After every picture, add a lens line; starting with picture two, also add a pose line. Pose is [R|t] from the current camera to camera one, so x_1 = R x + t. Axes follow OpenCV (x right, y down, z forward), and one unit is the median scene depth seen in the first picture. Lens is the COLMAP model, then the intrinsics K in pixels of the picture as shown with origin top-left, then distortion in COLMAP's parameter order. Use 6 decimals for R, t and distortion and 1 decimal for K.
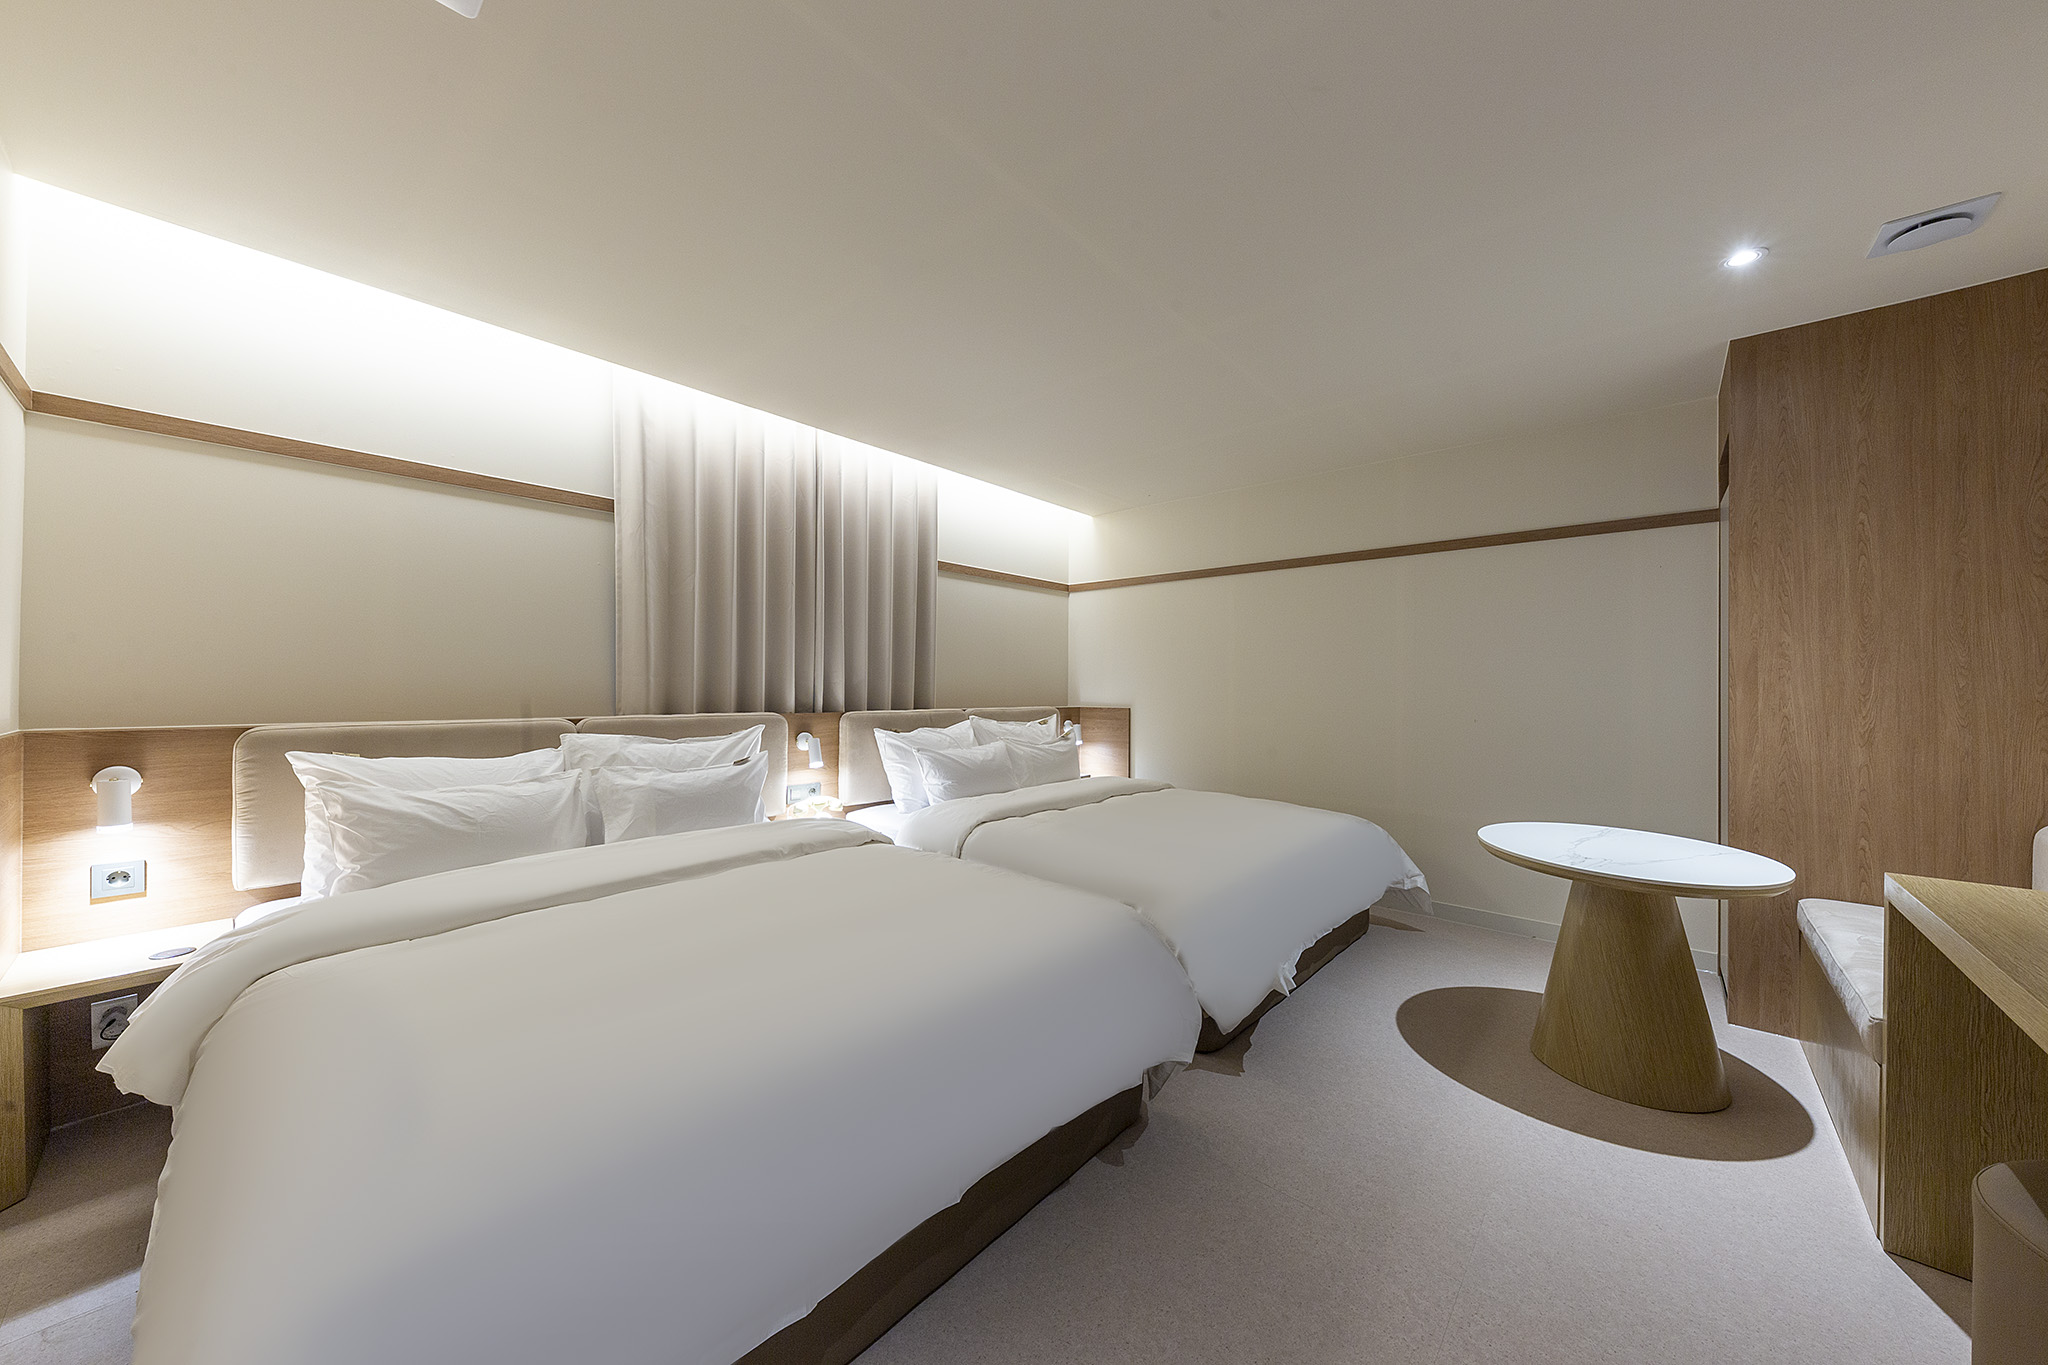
lens RADIAL K [[712.7, 0, 1029.0], [0, 712.7, 683.2], [0, 0, 1]] dist [-0.002149, -0.000719]
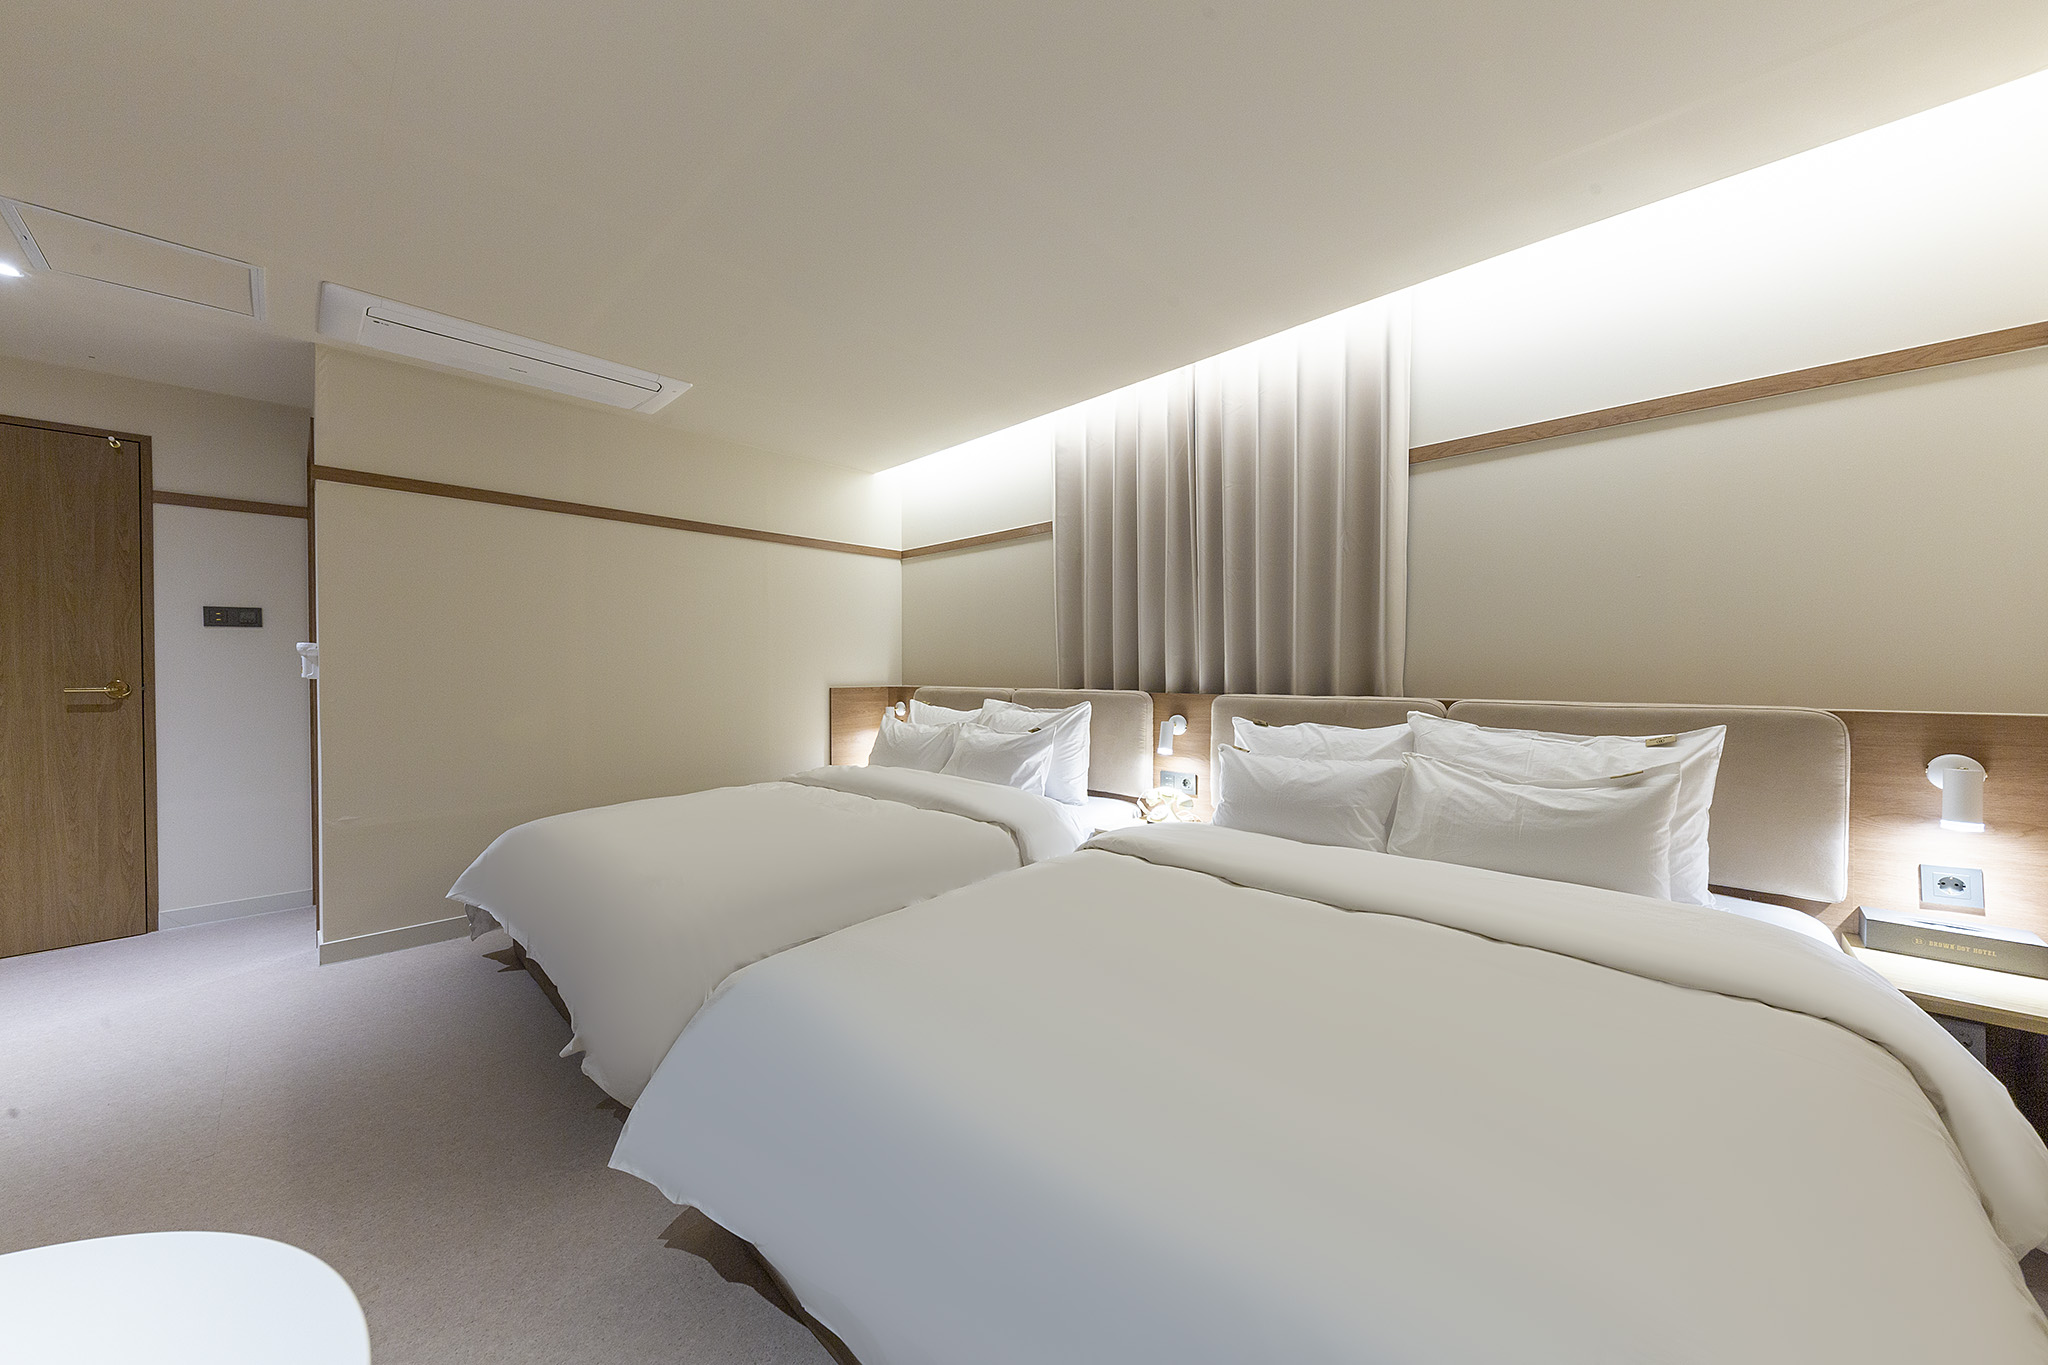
lens RADIAL K [[712.7, 0, 1021.7], [0, 712.7, 680.9], [0, 0, 1]] dist [-0.002149, -0.000719]
pose [[-0.066957, 0.008363, -0.997721, 0.568822], [0.010804, 0.999912, 0.007656, 0.016472], [0.997697, -0.010266, -0.067041, 0.831255]]
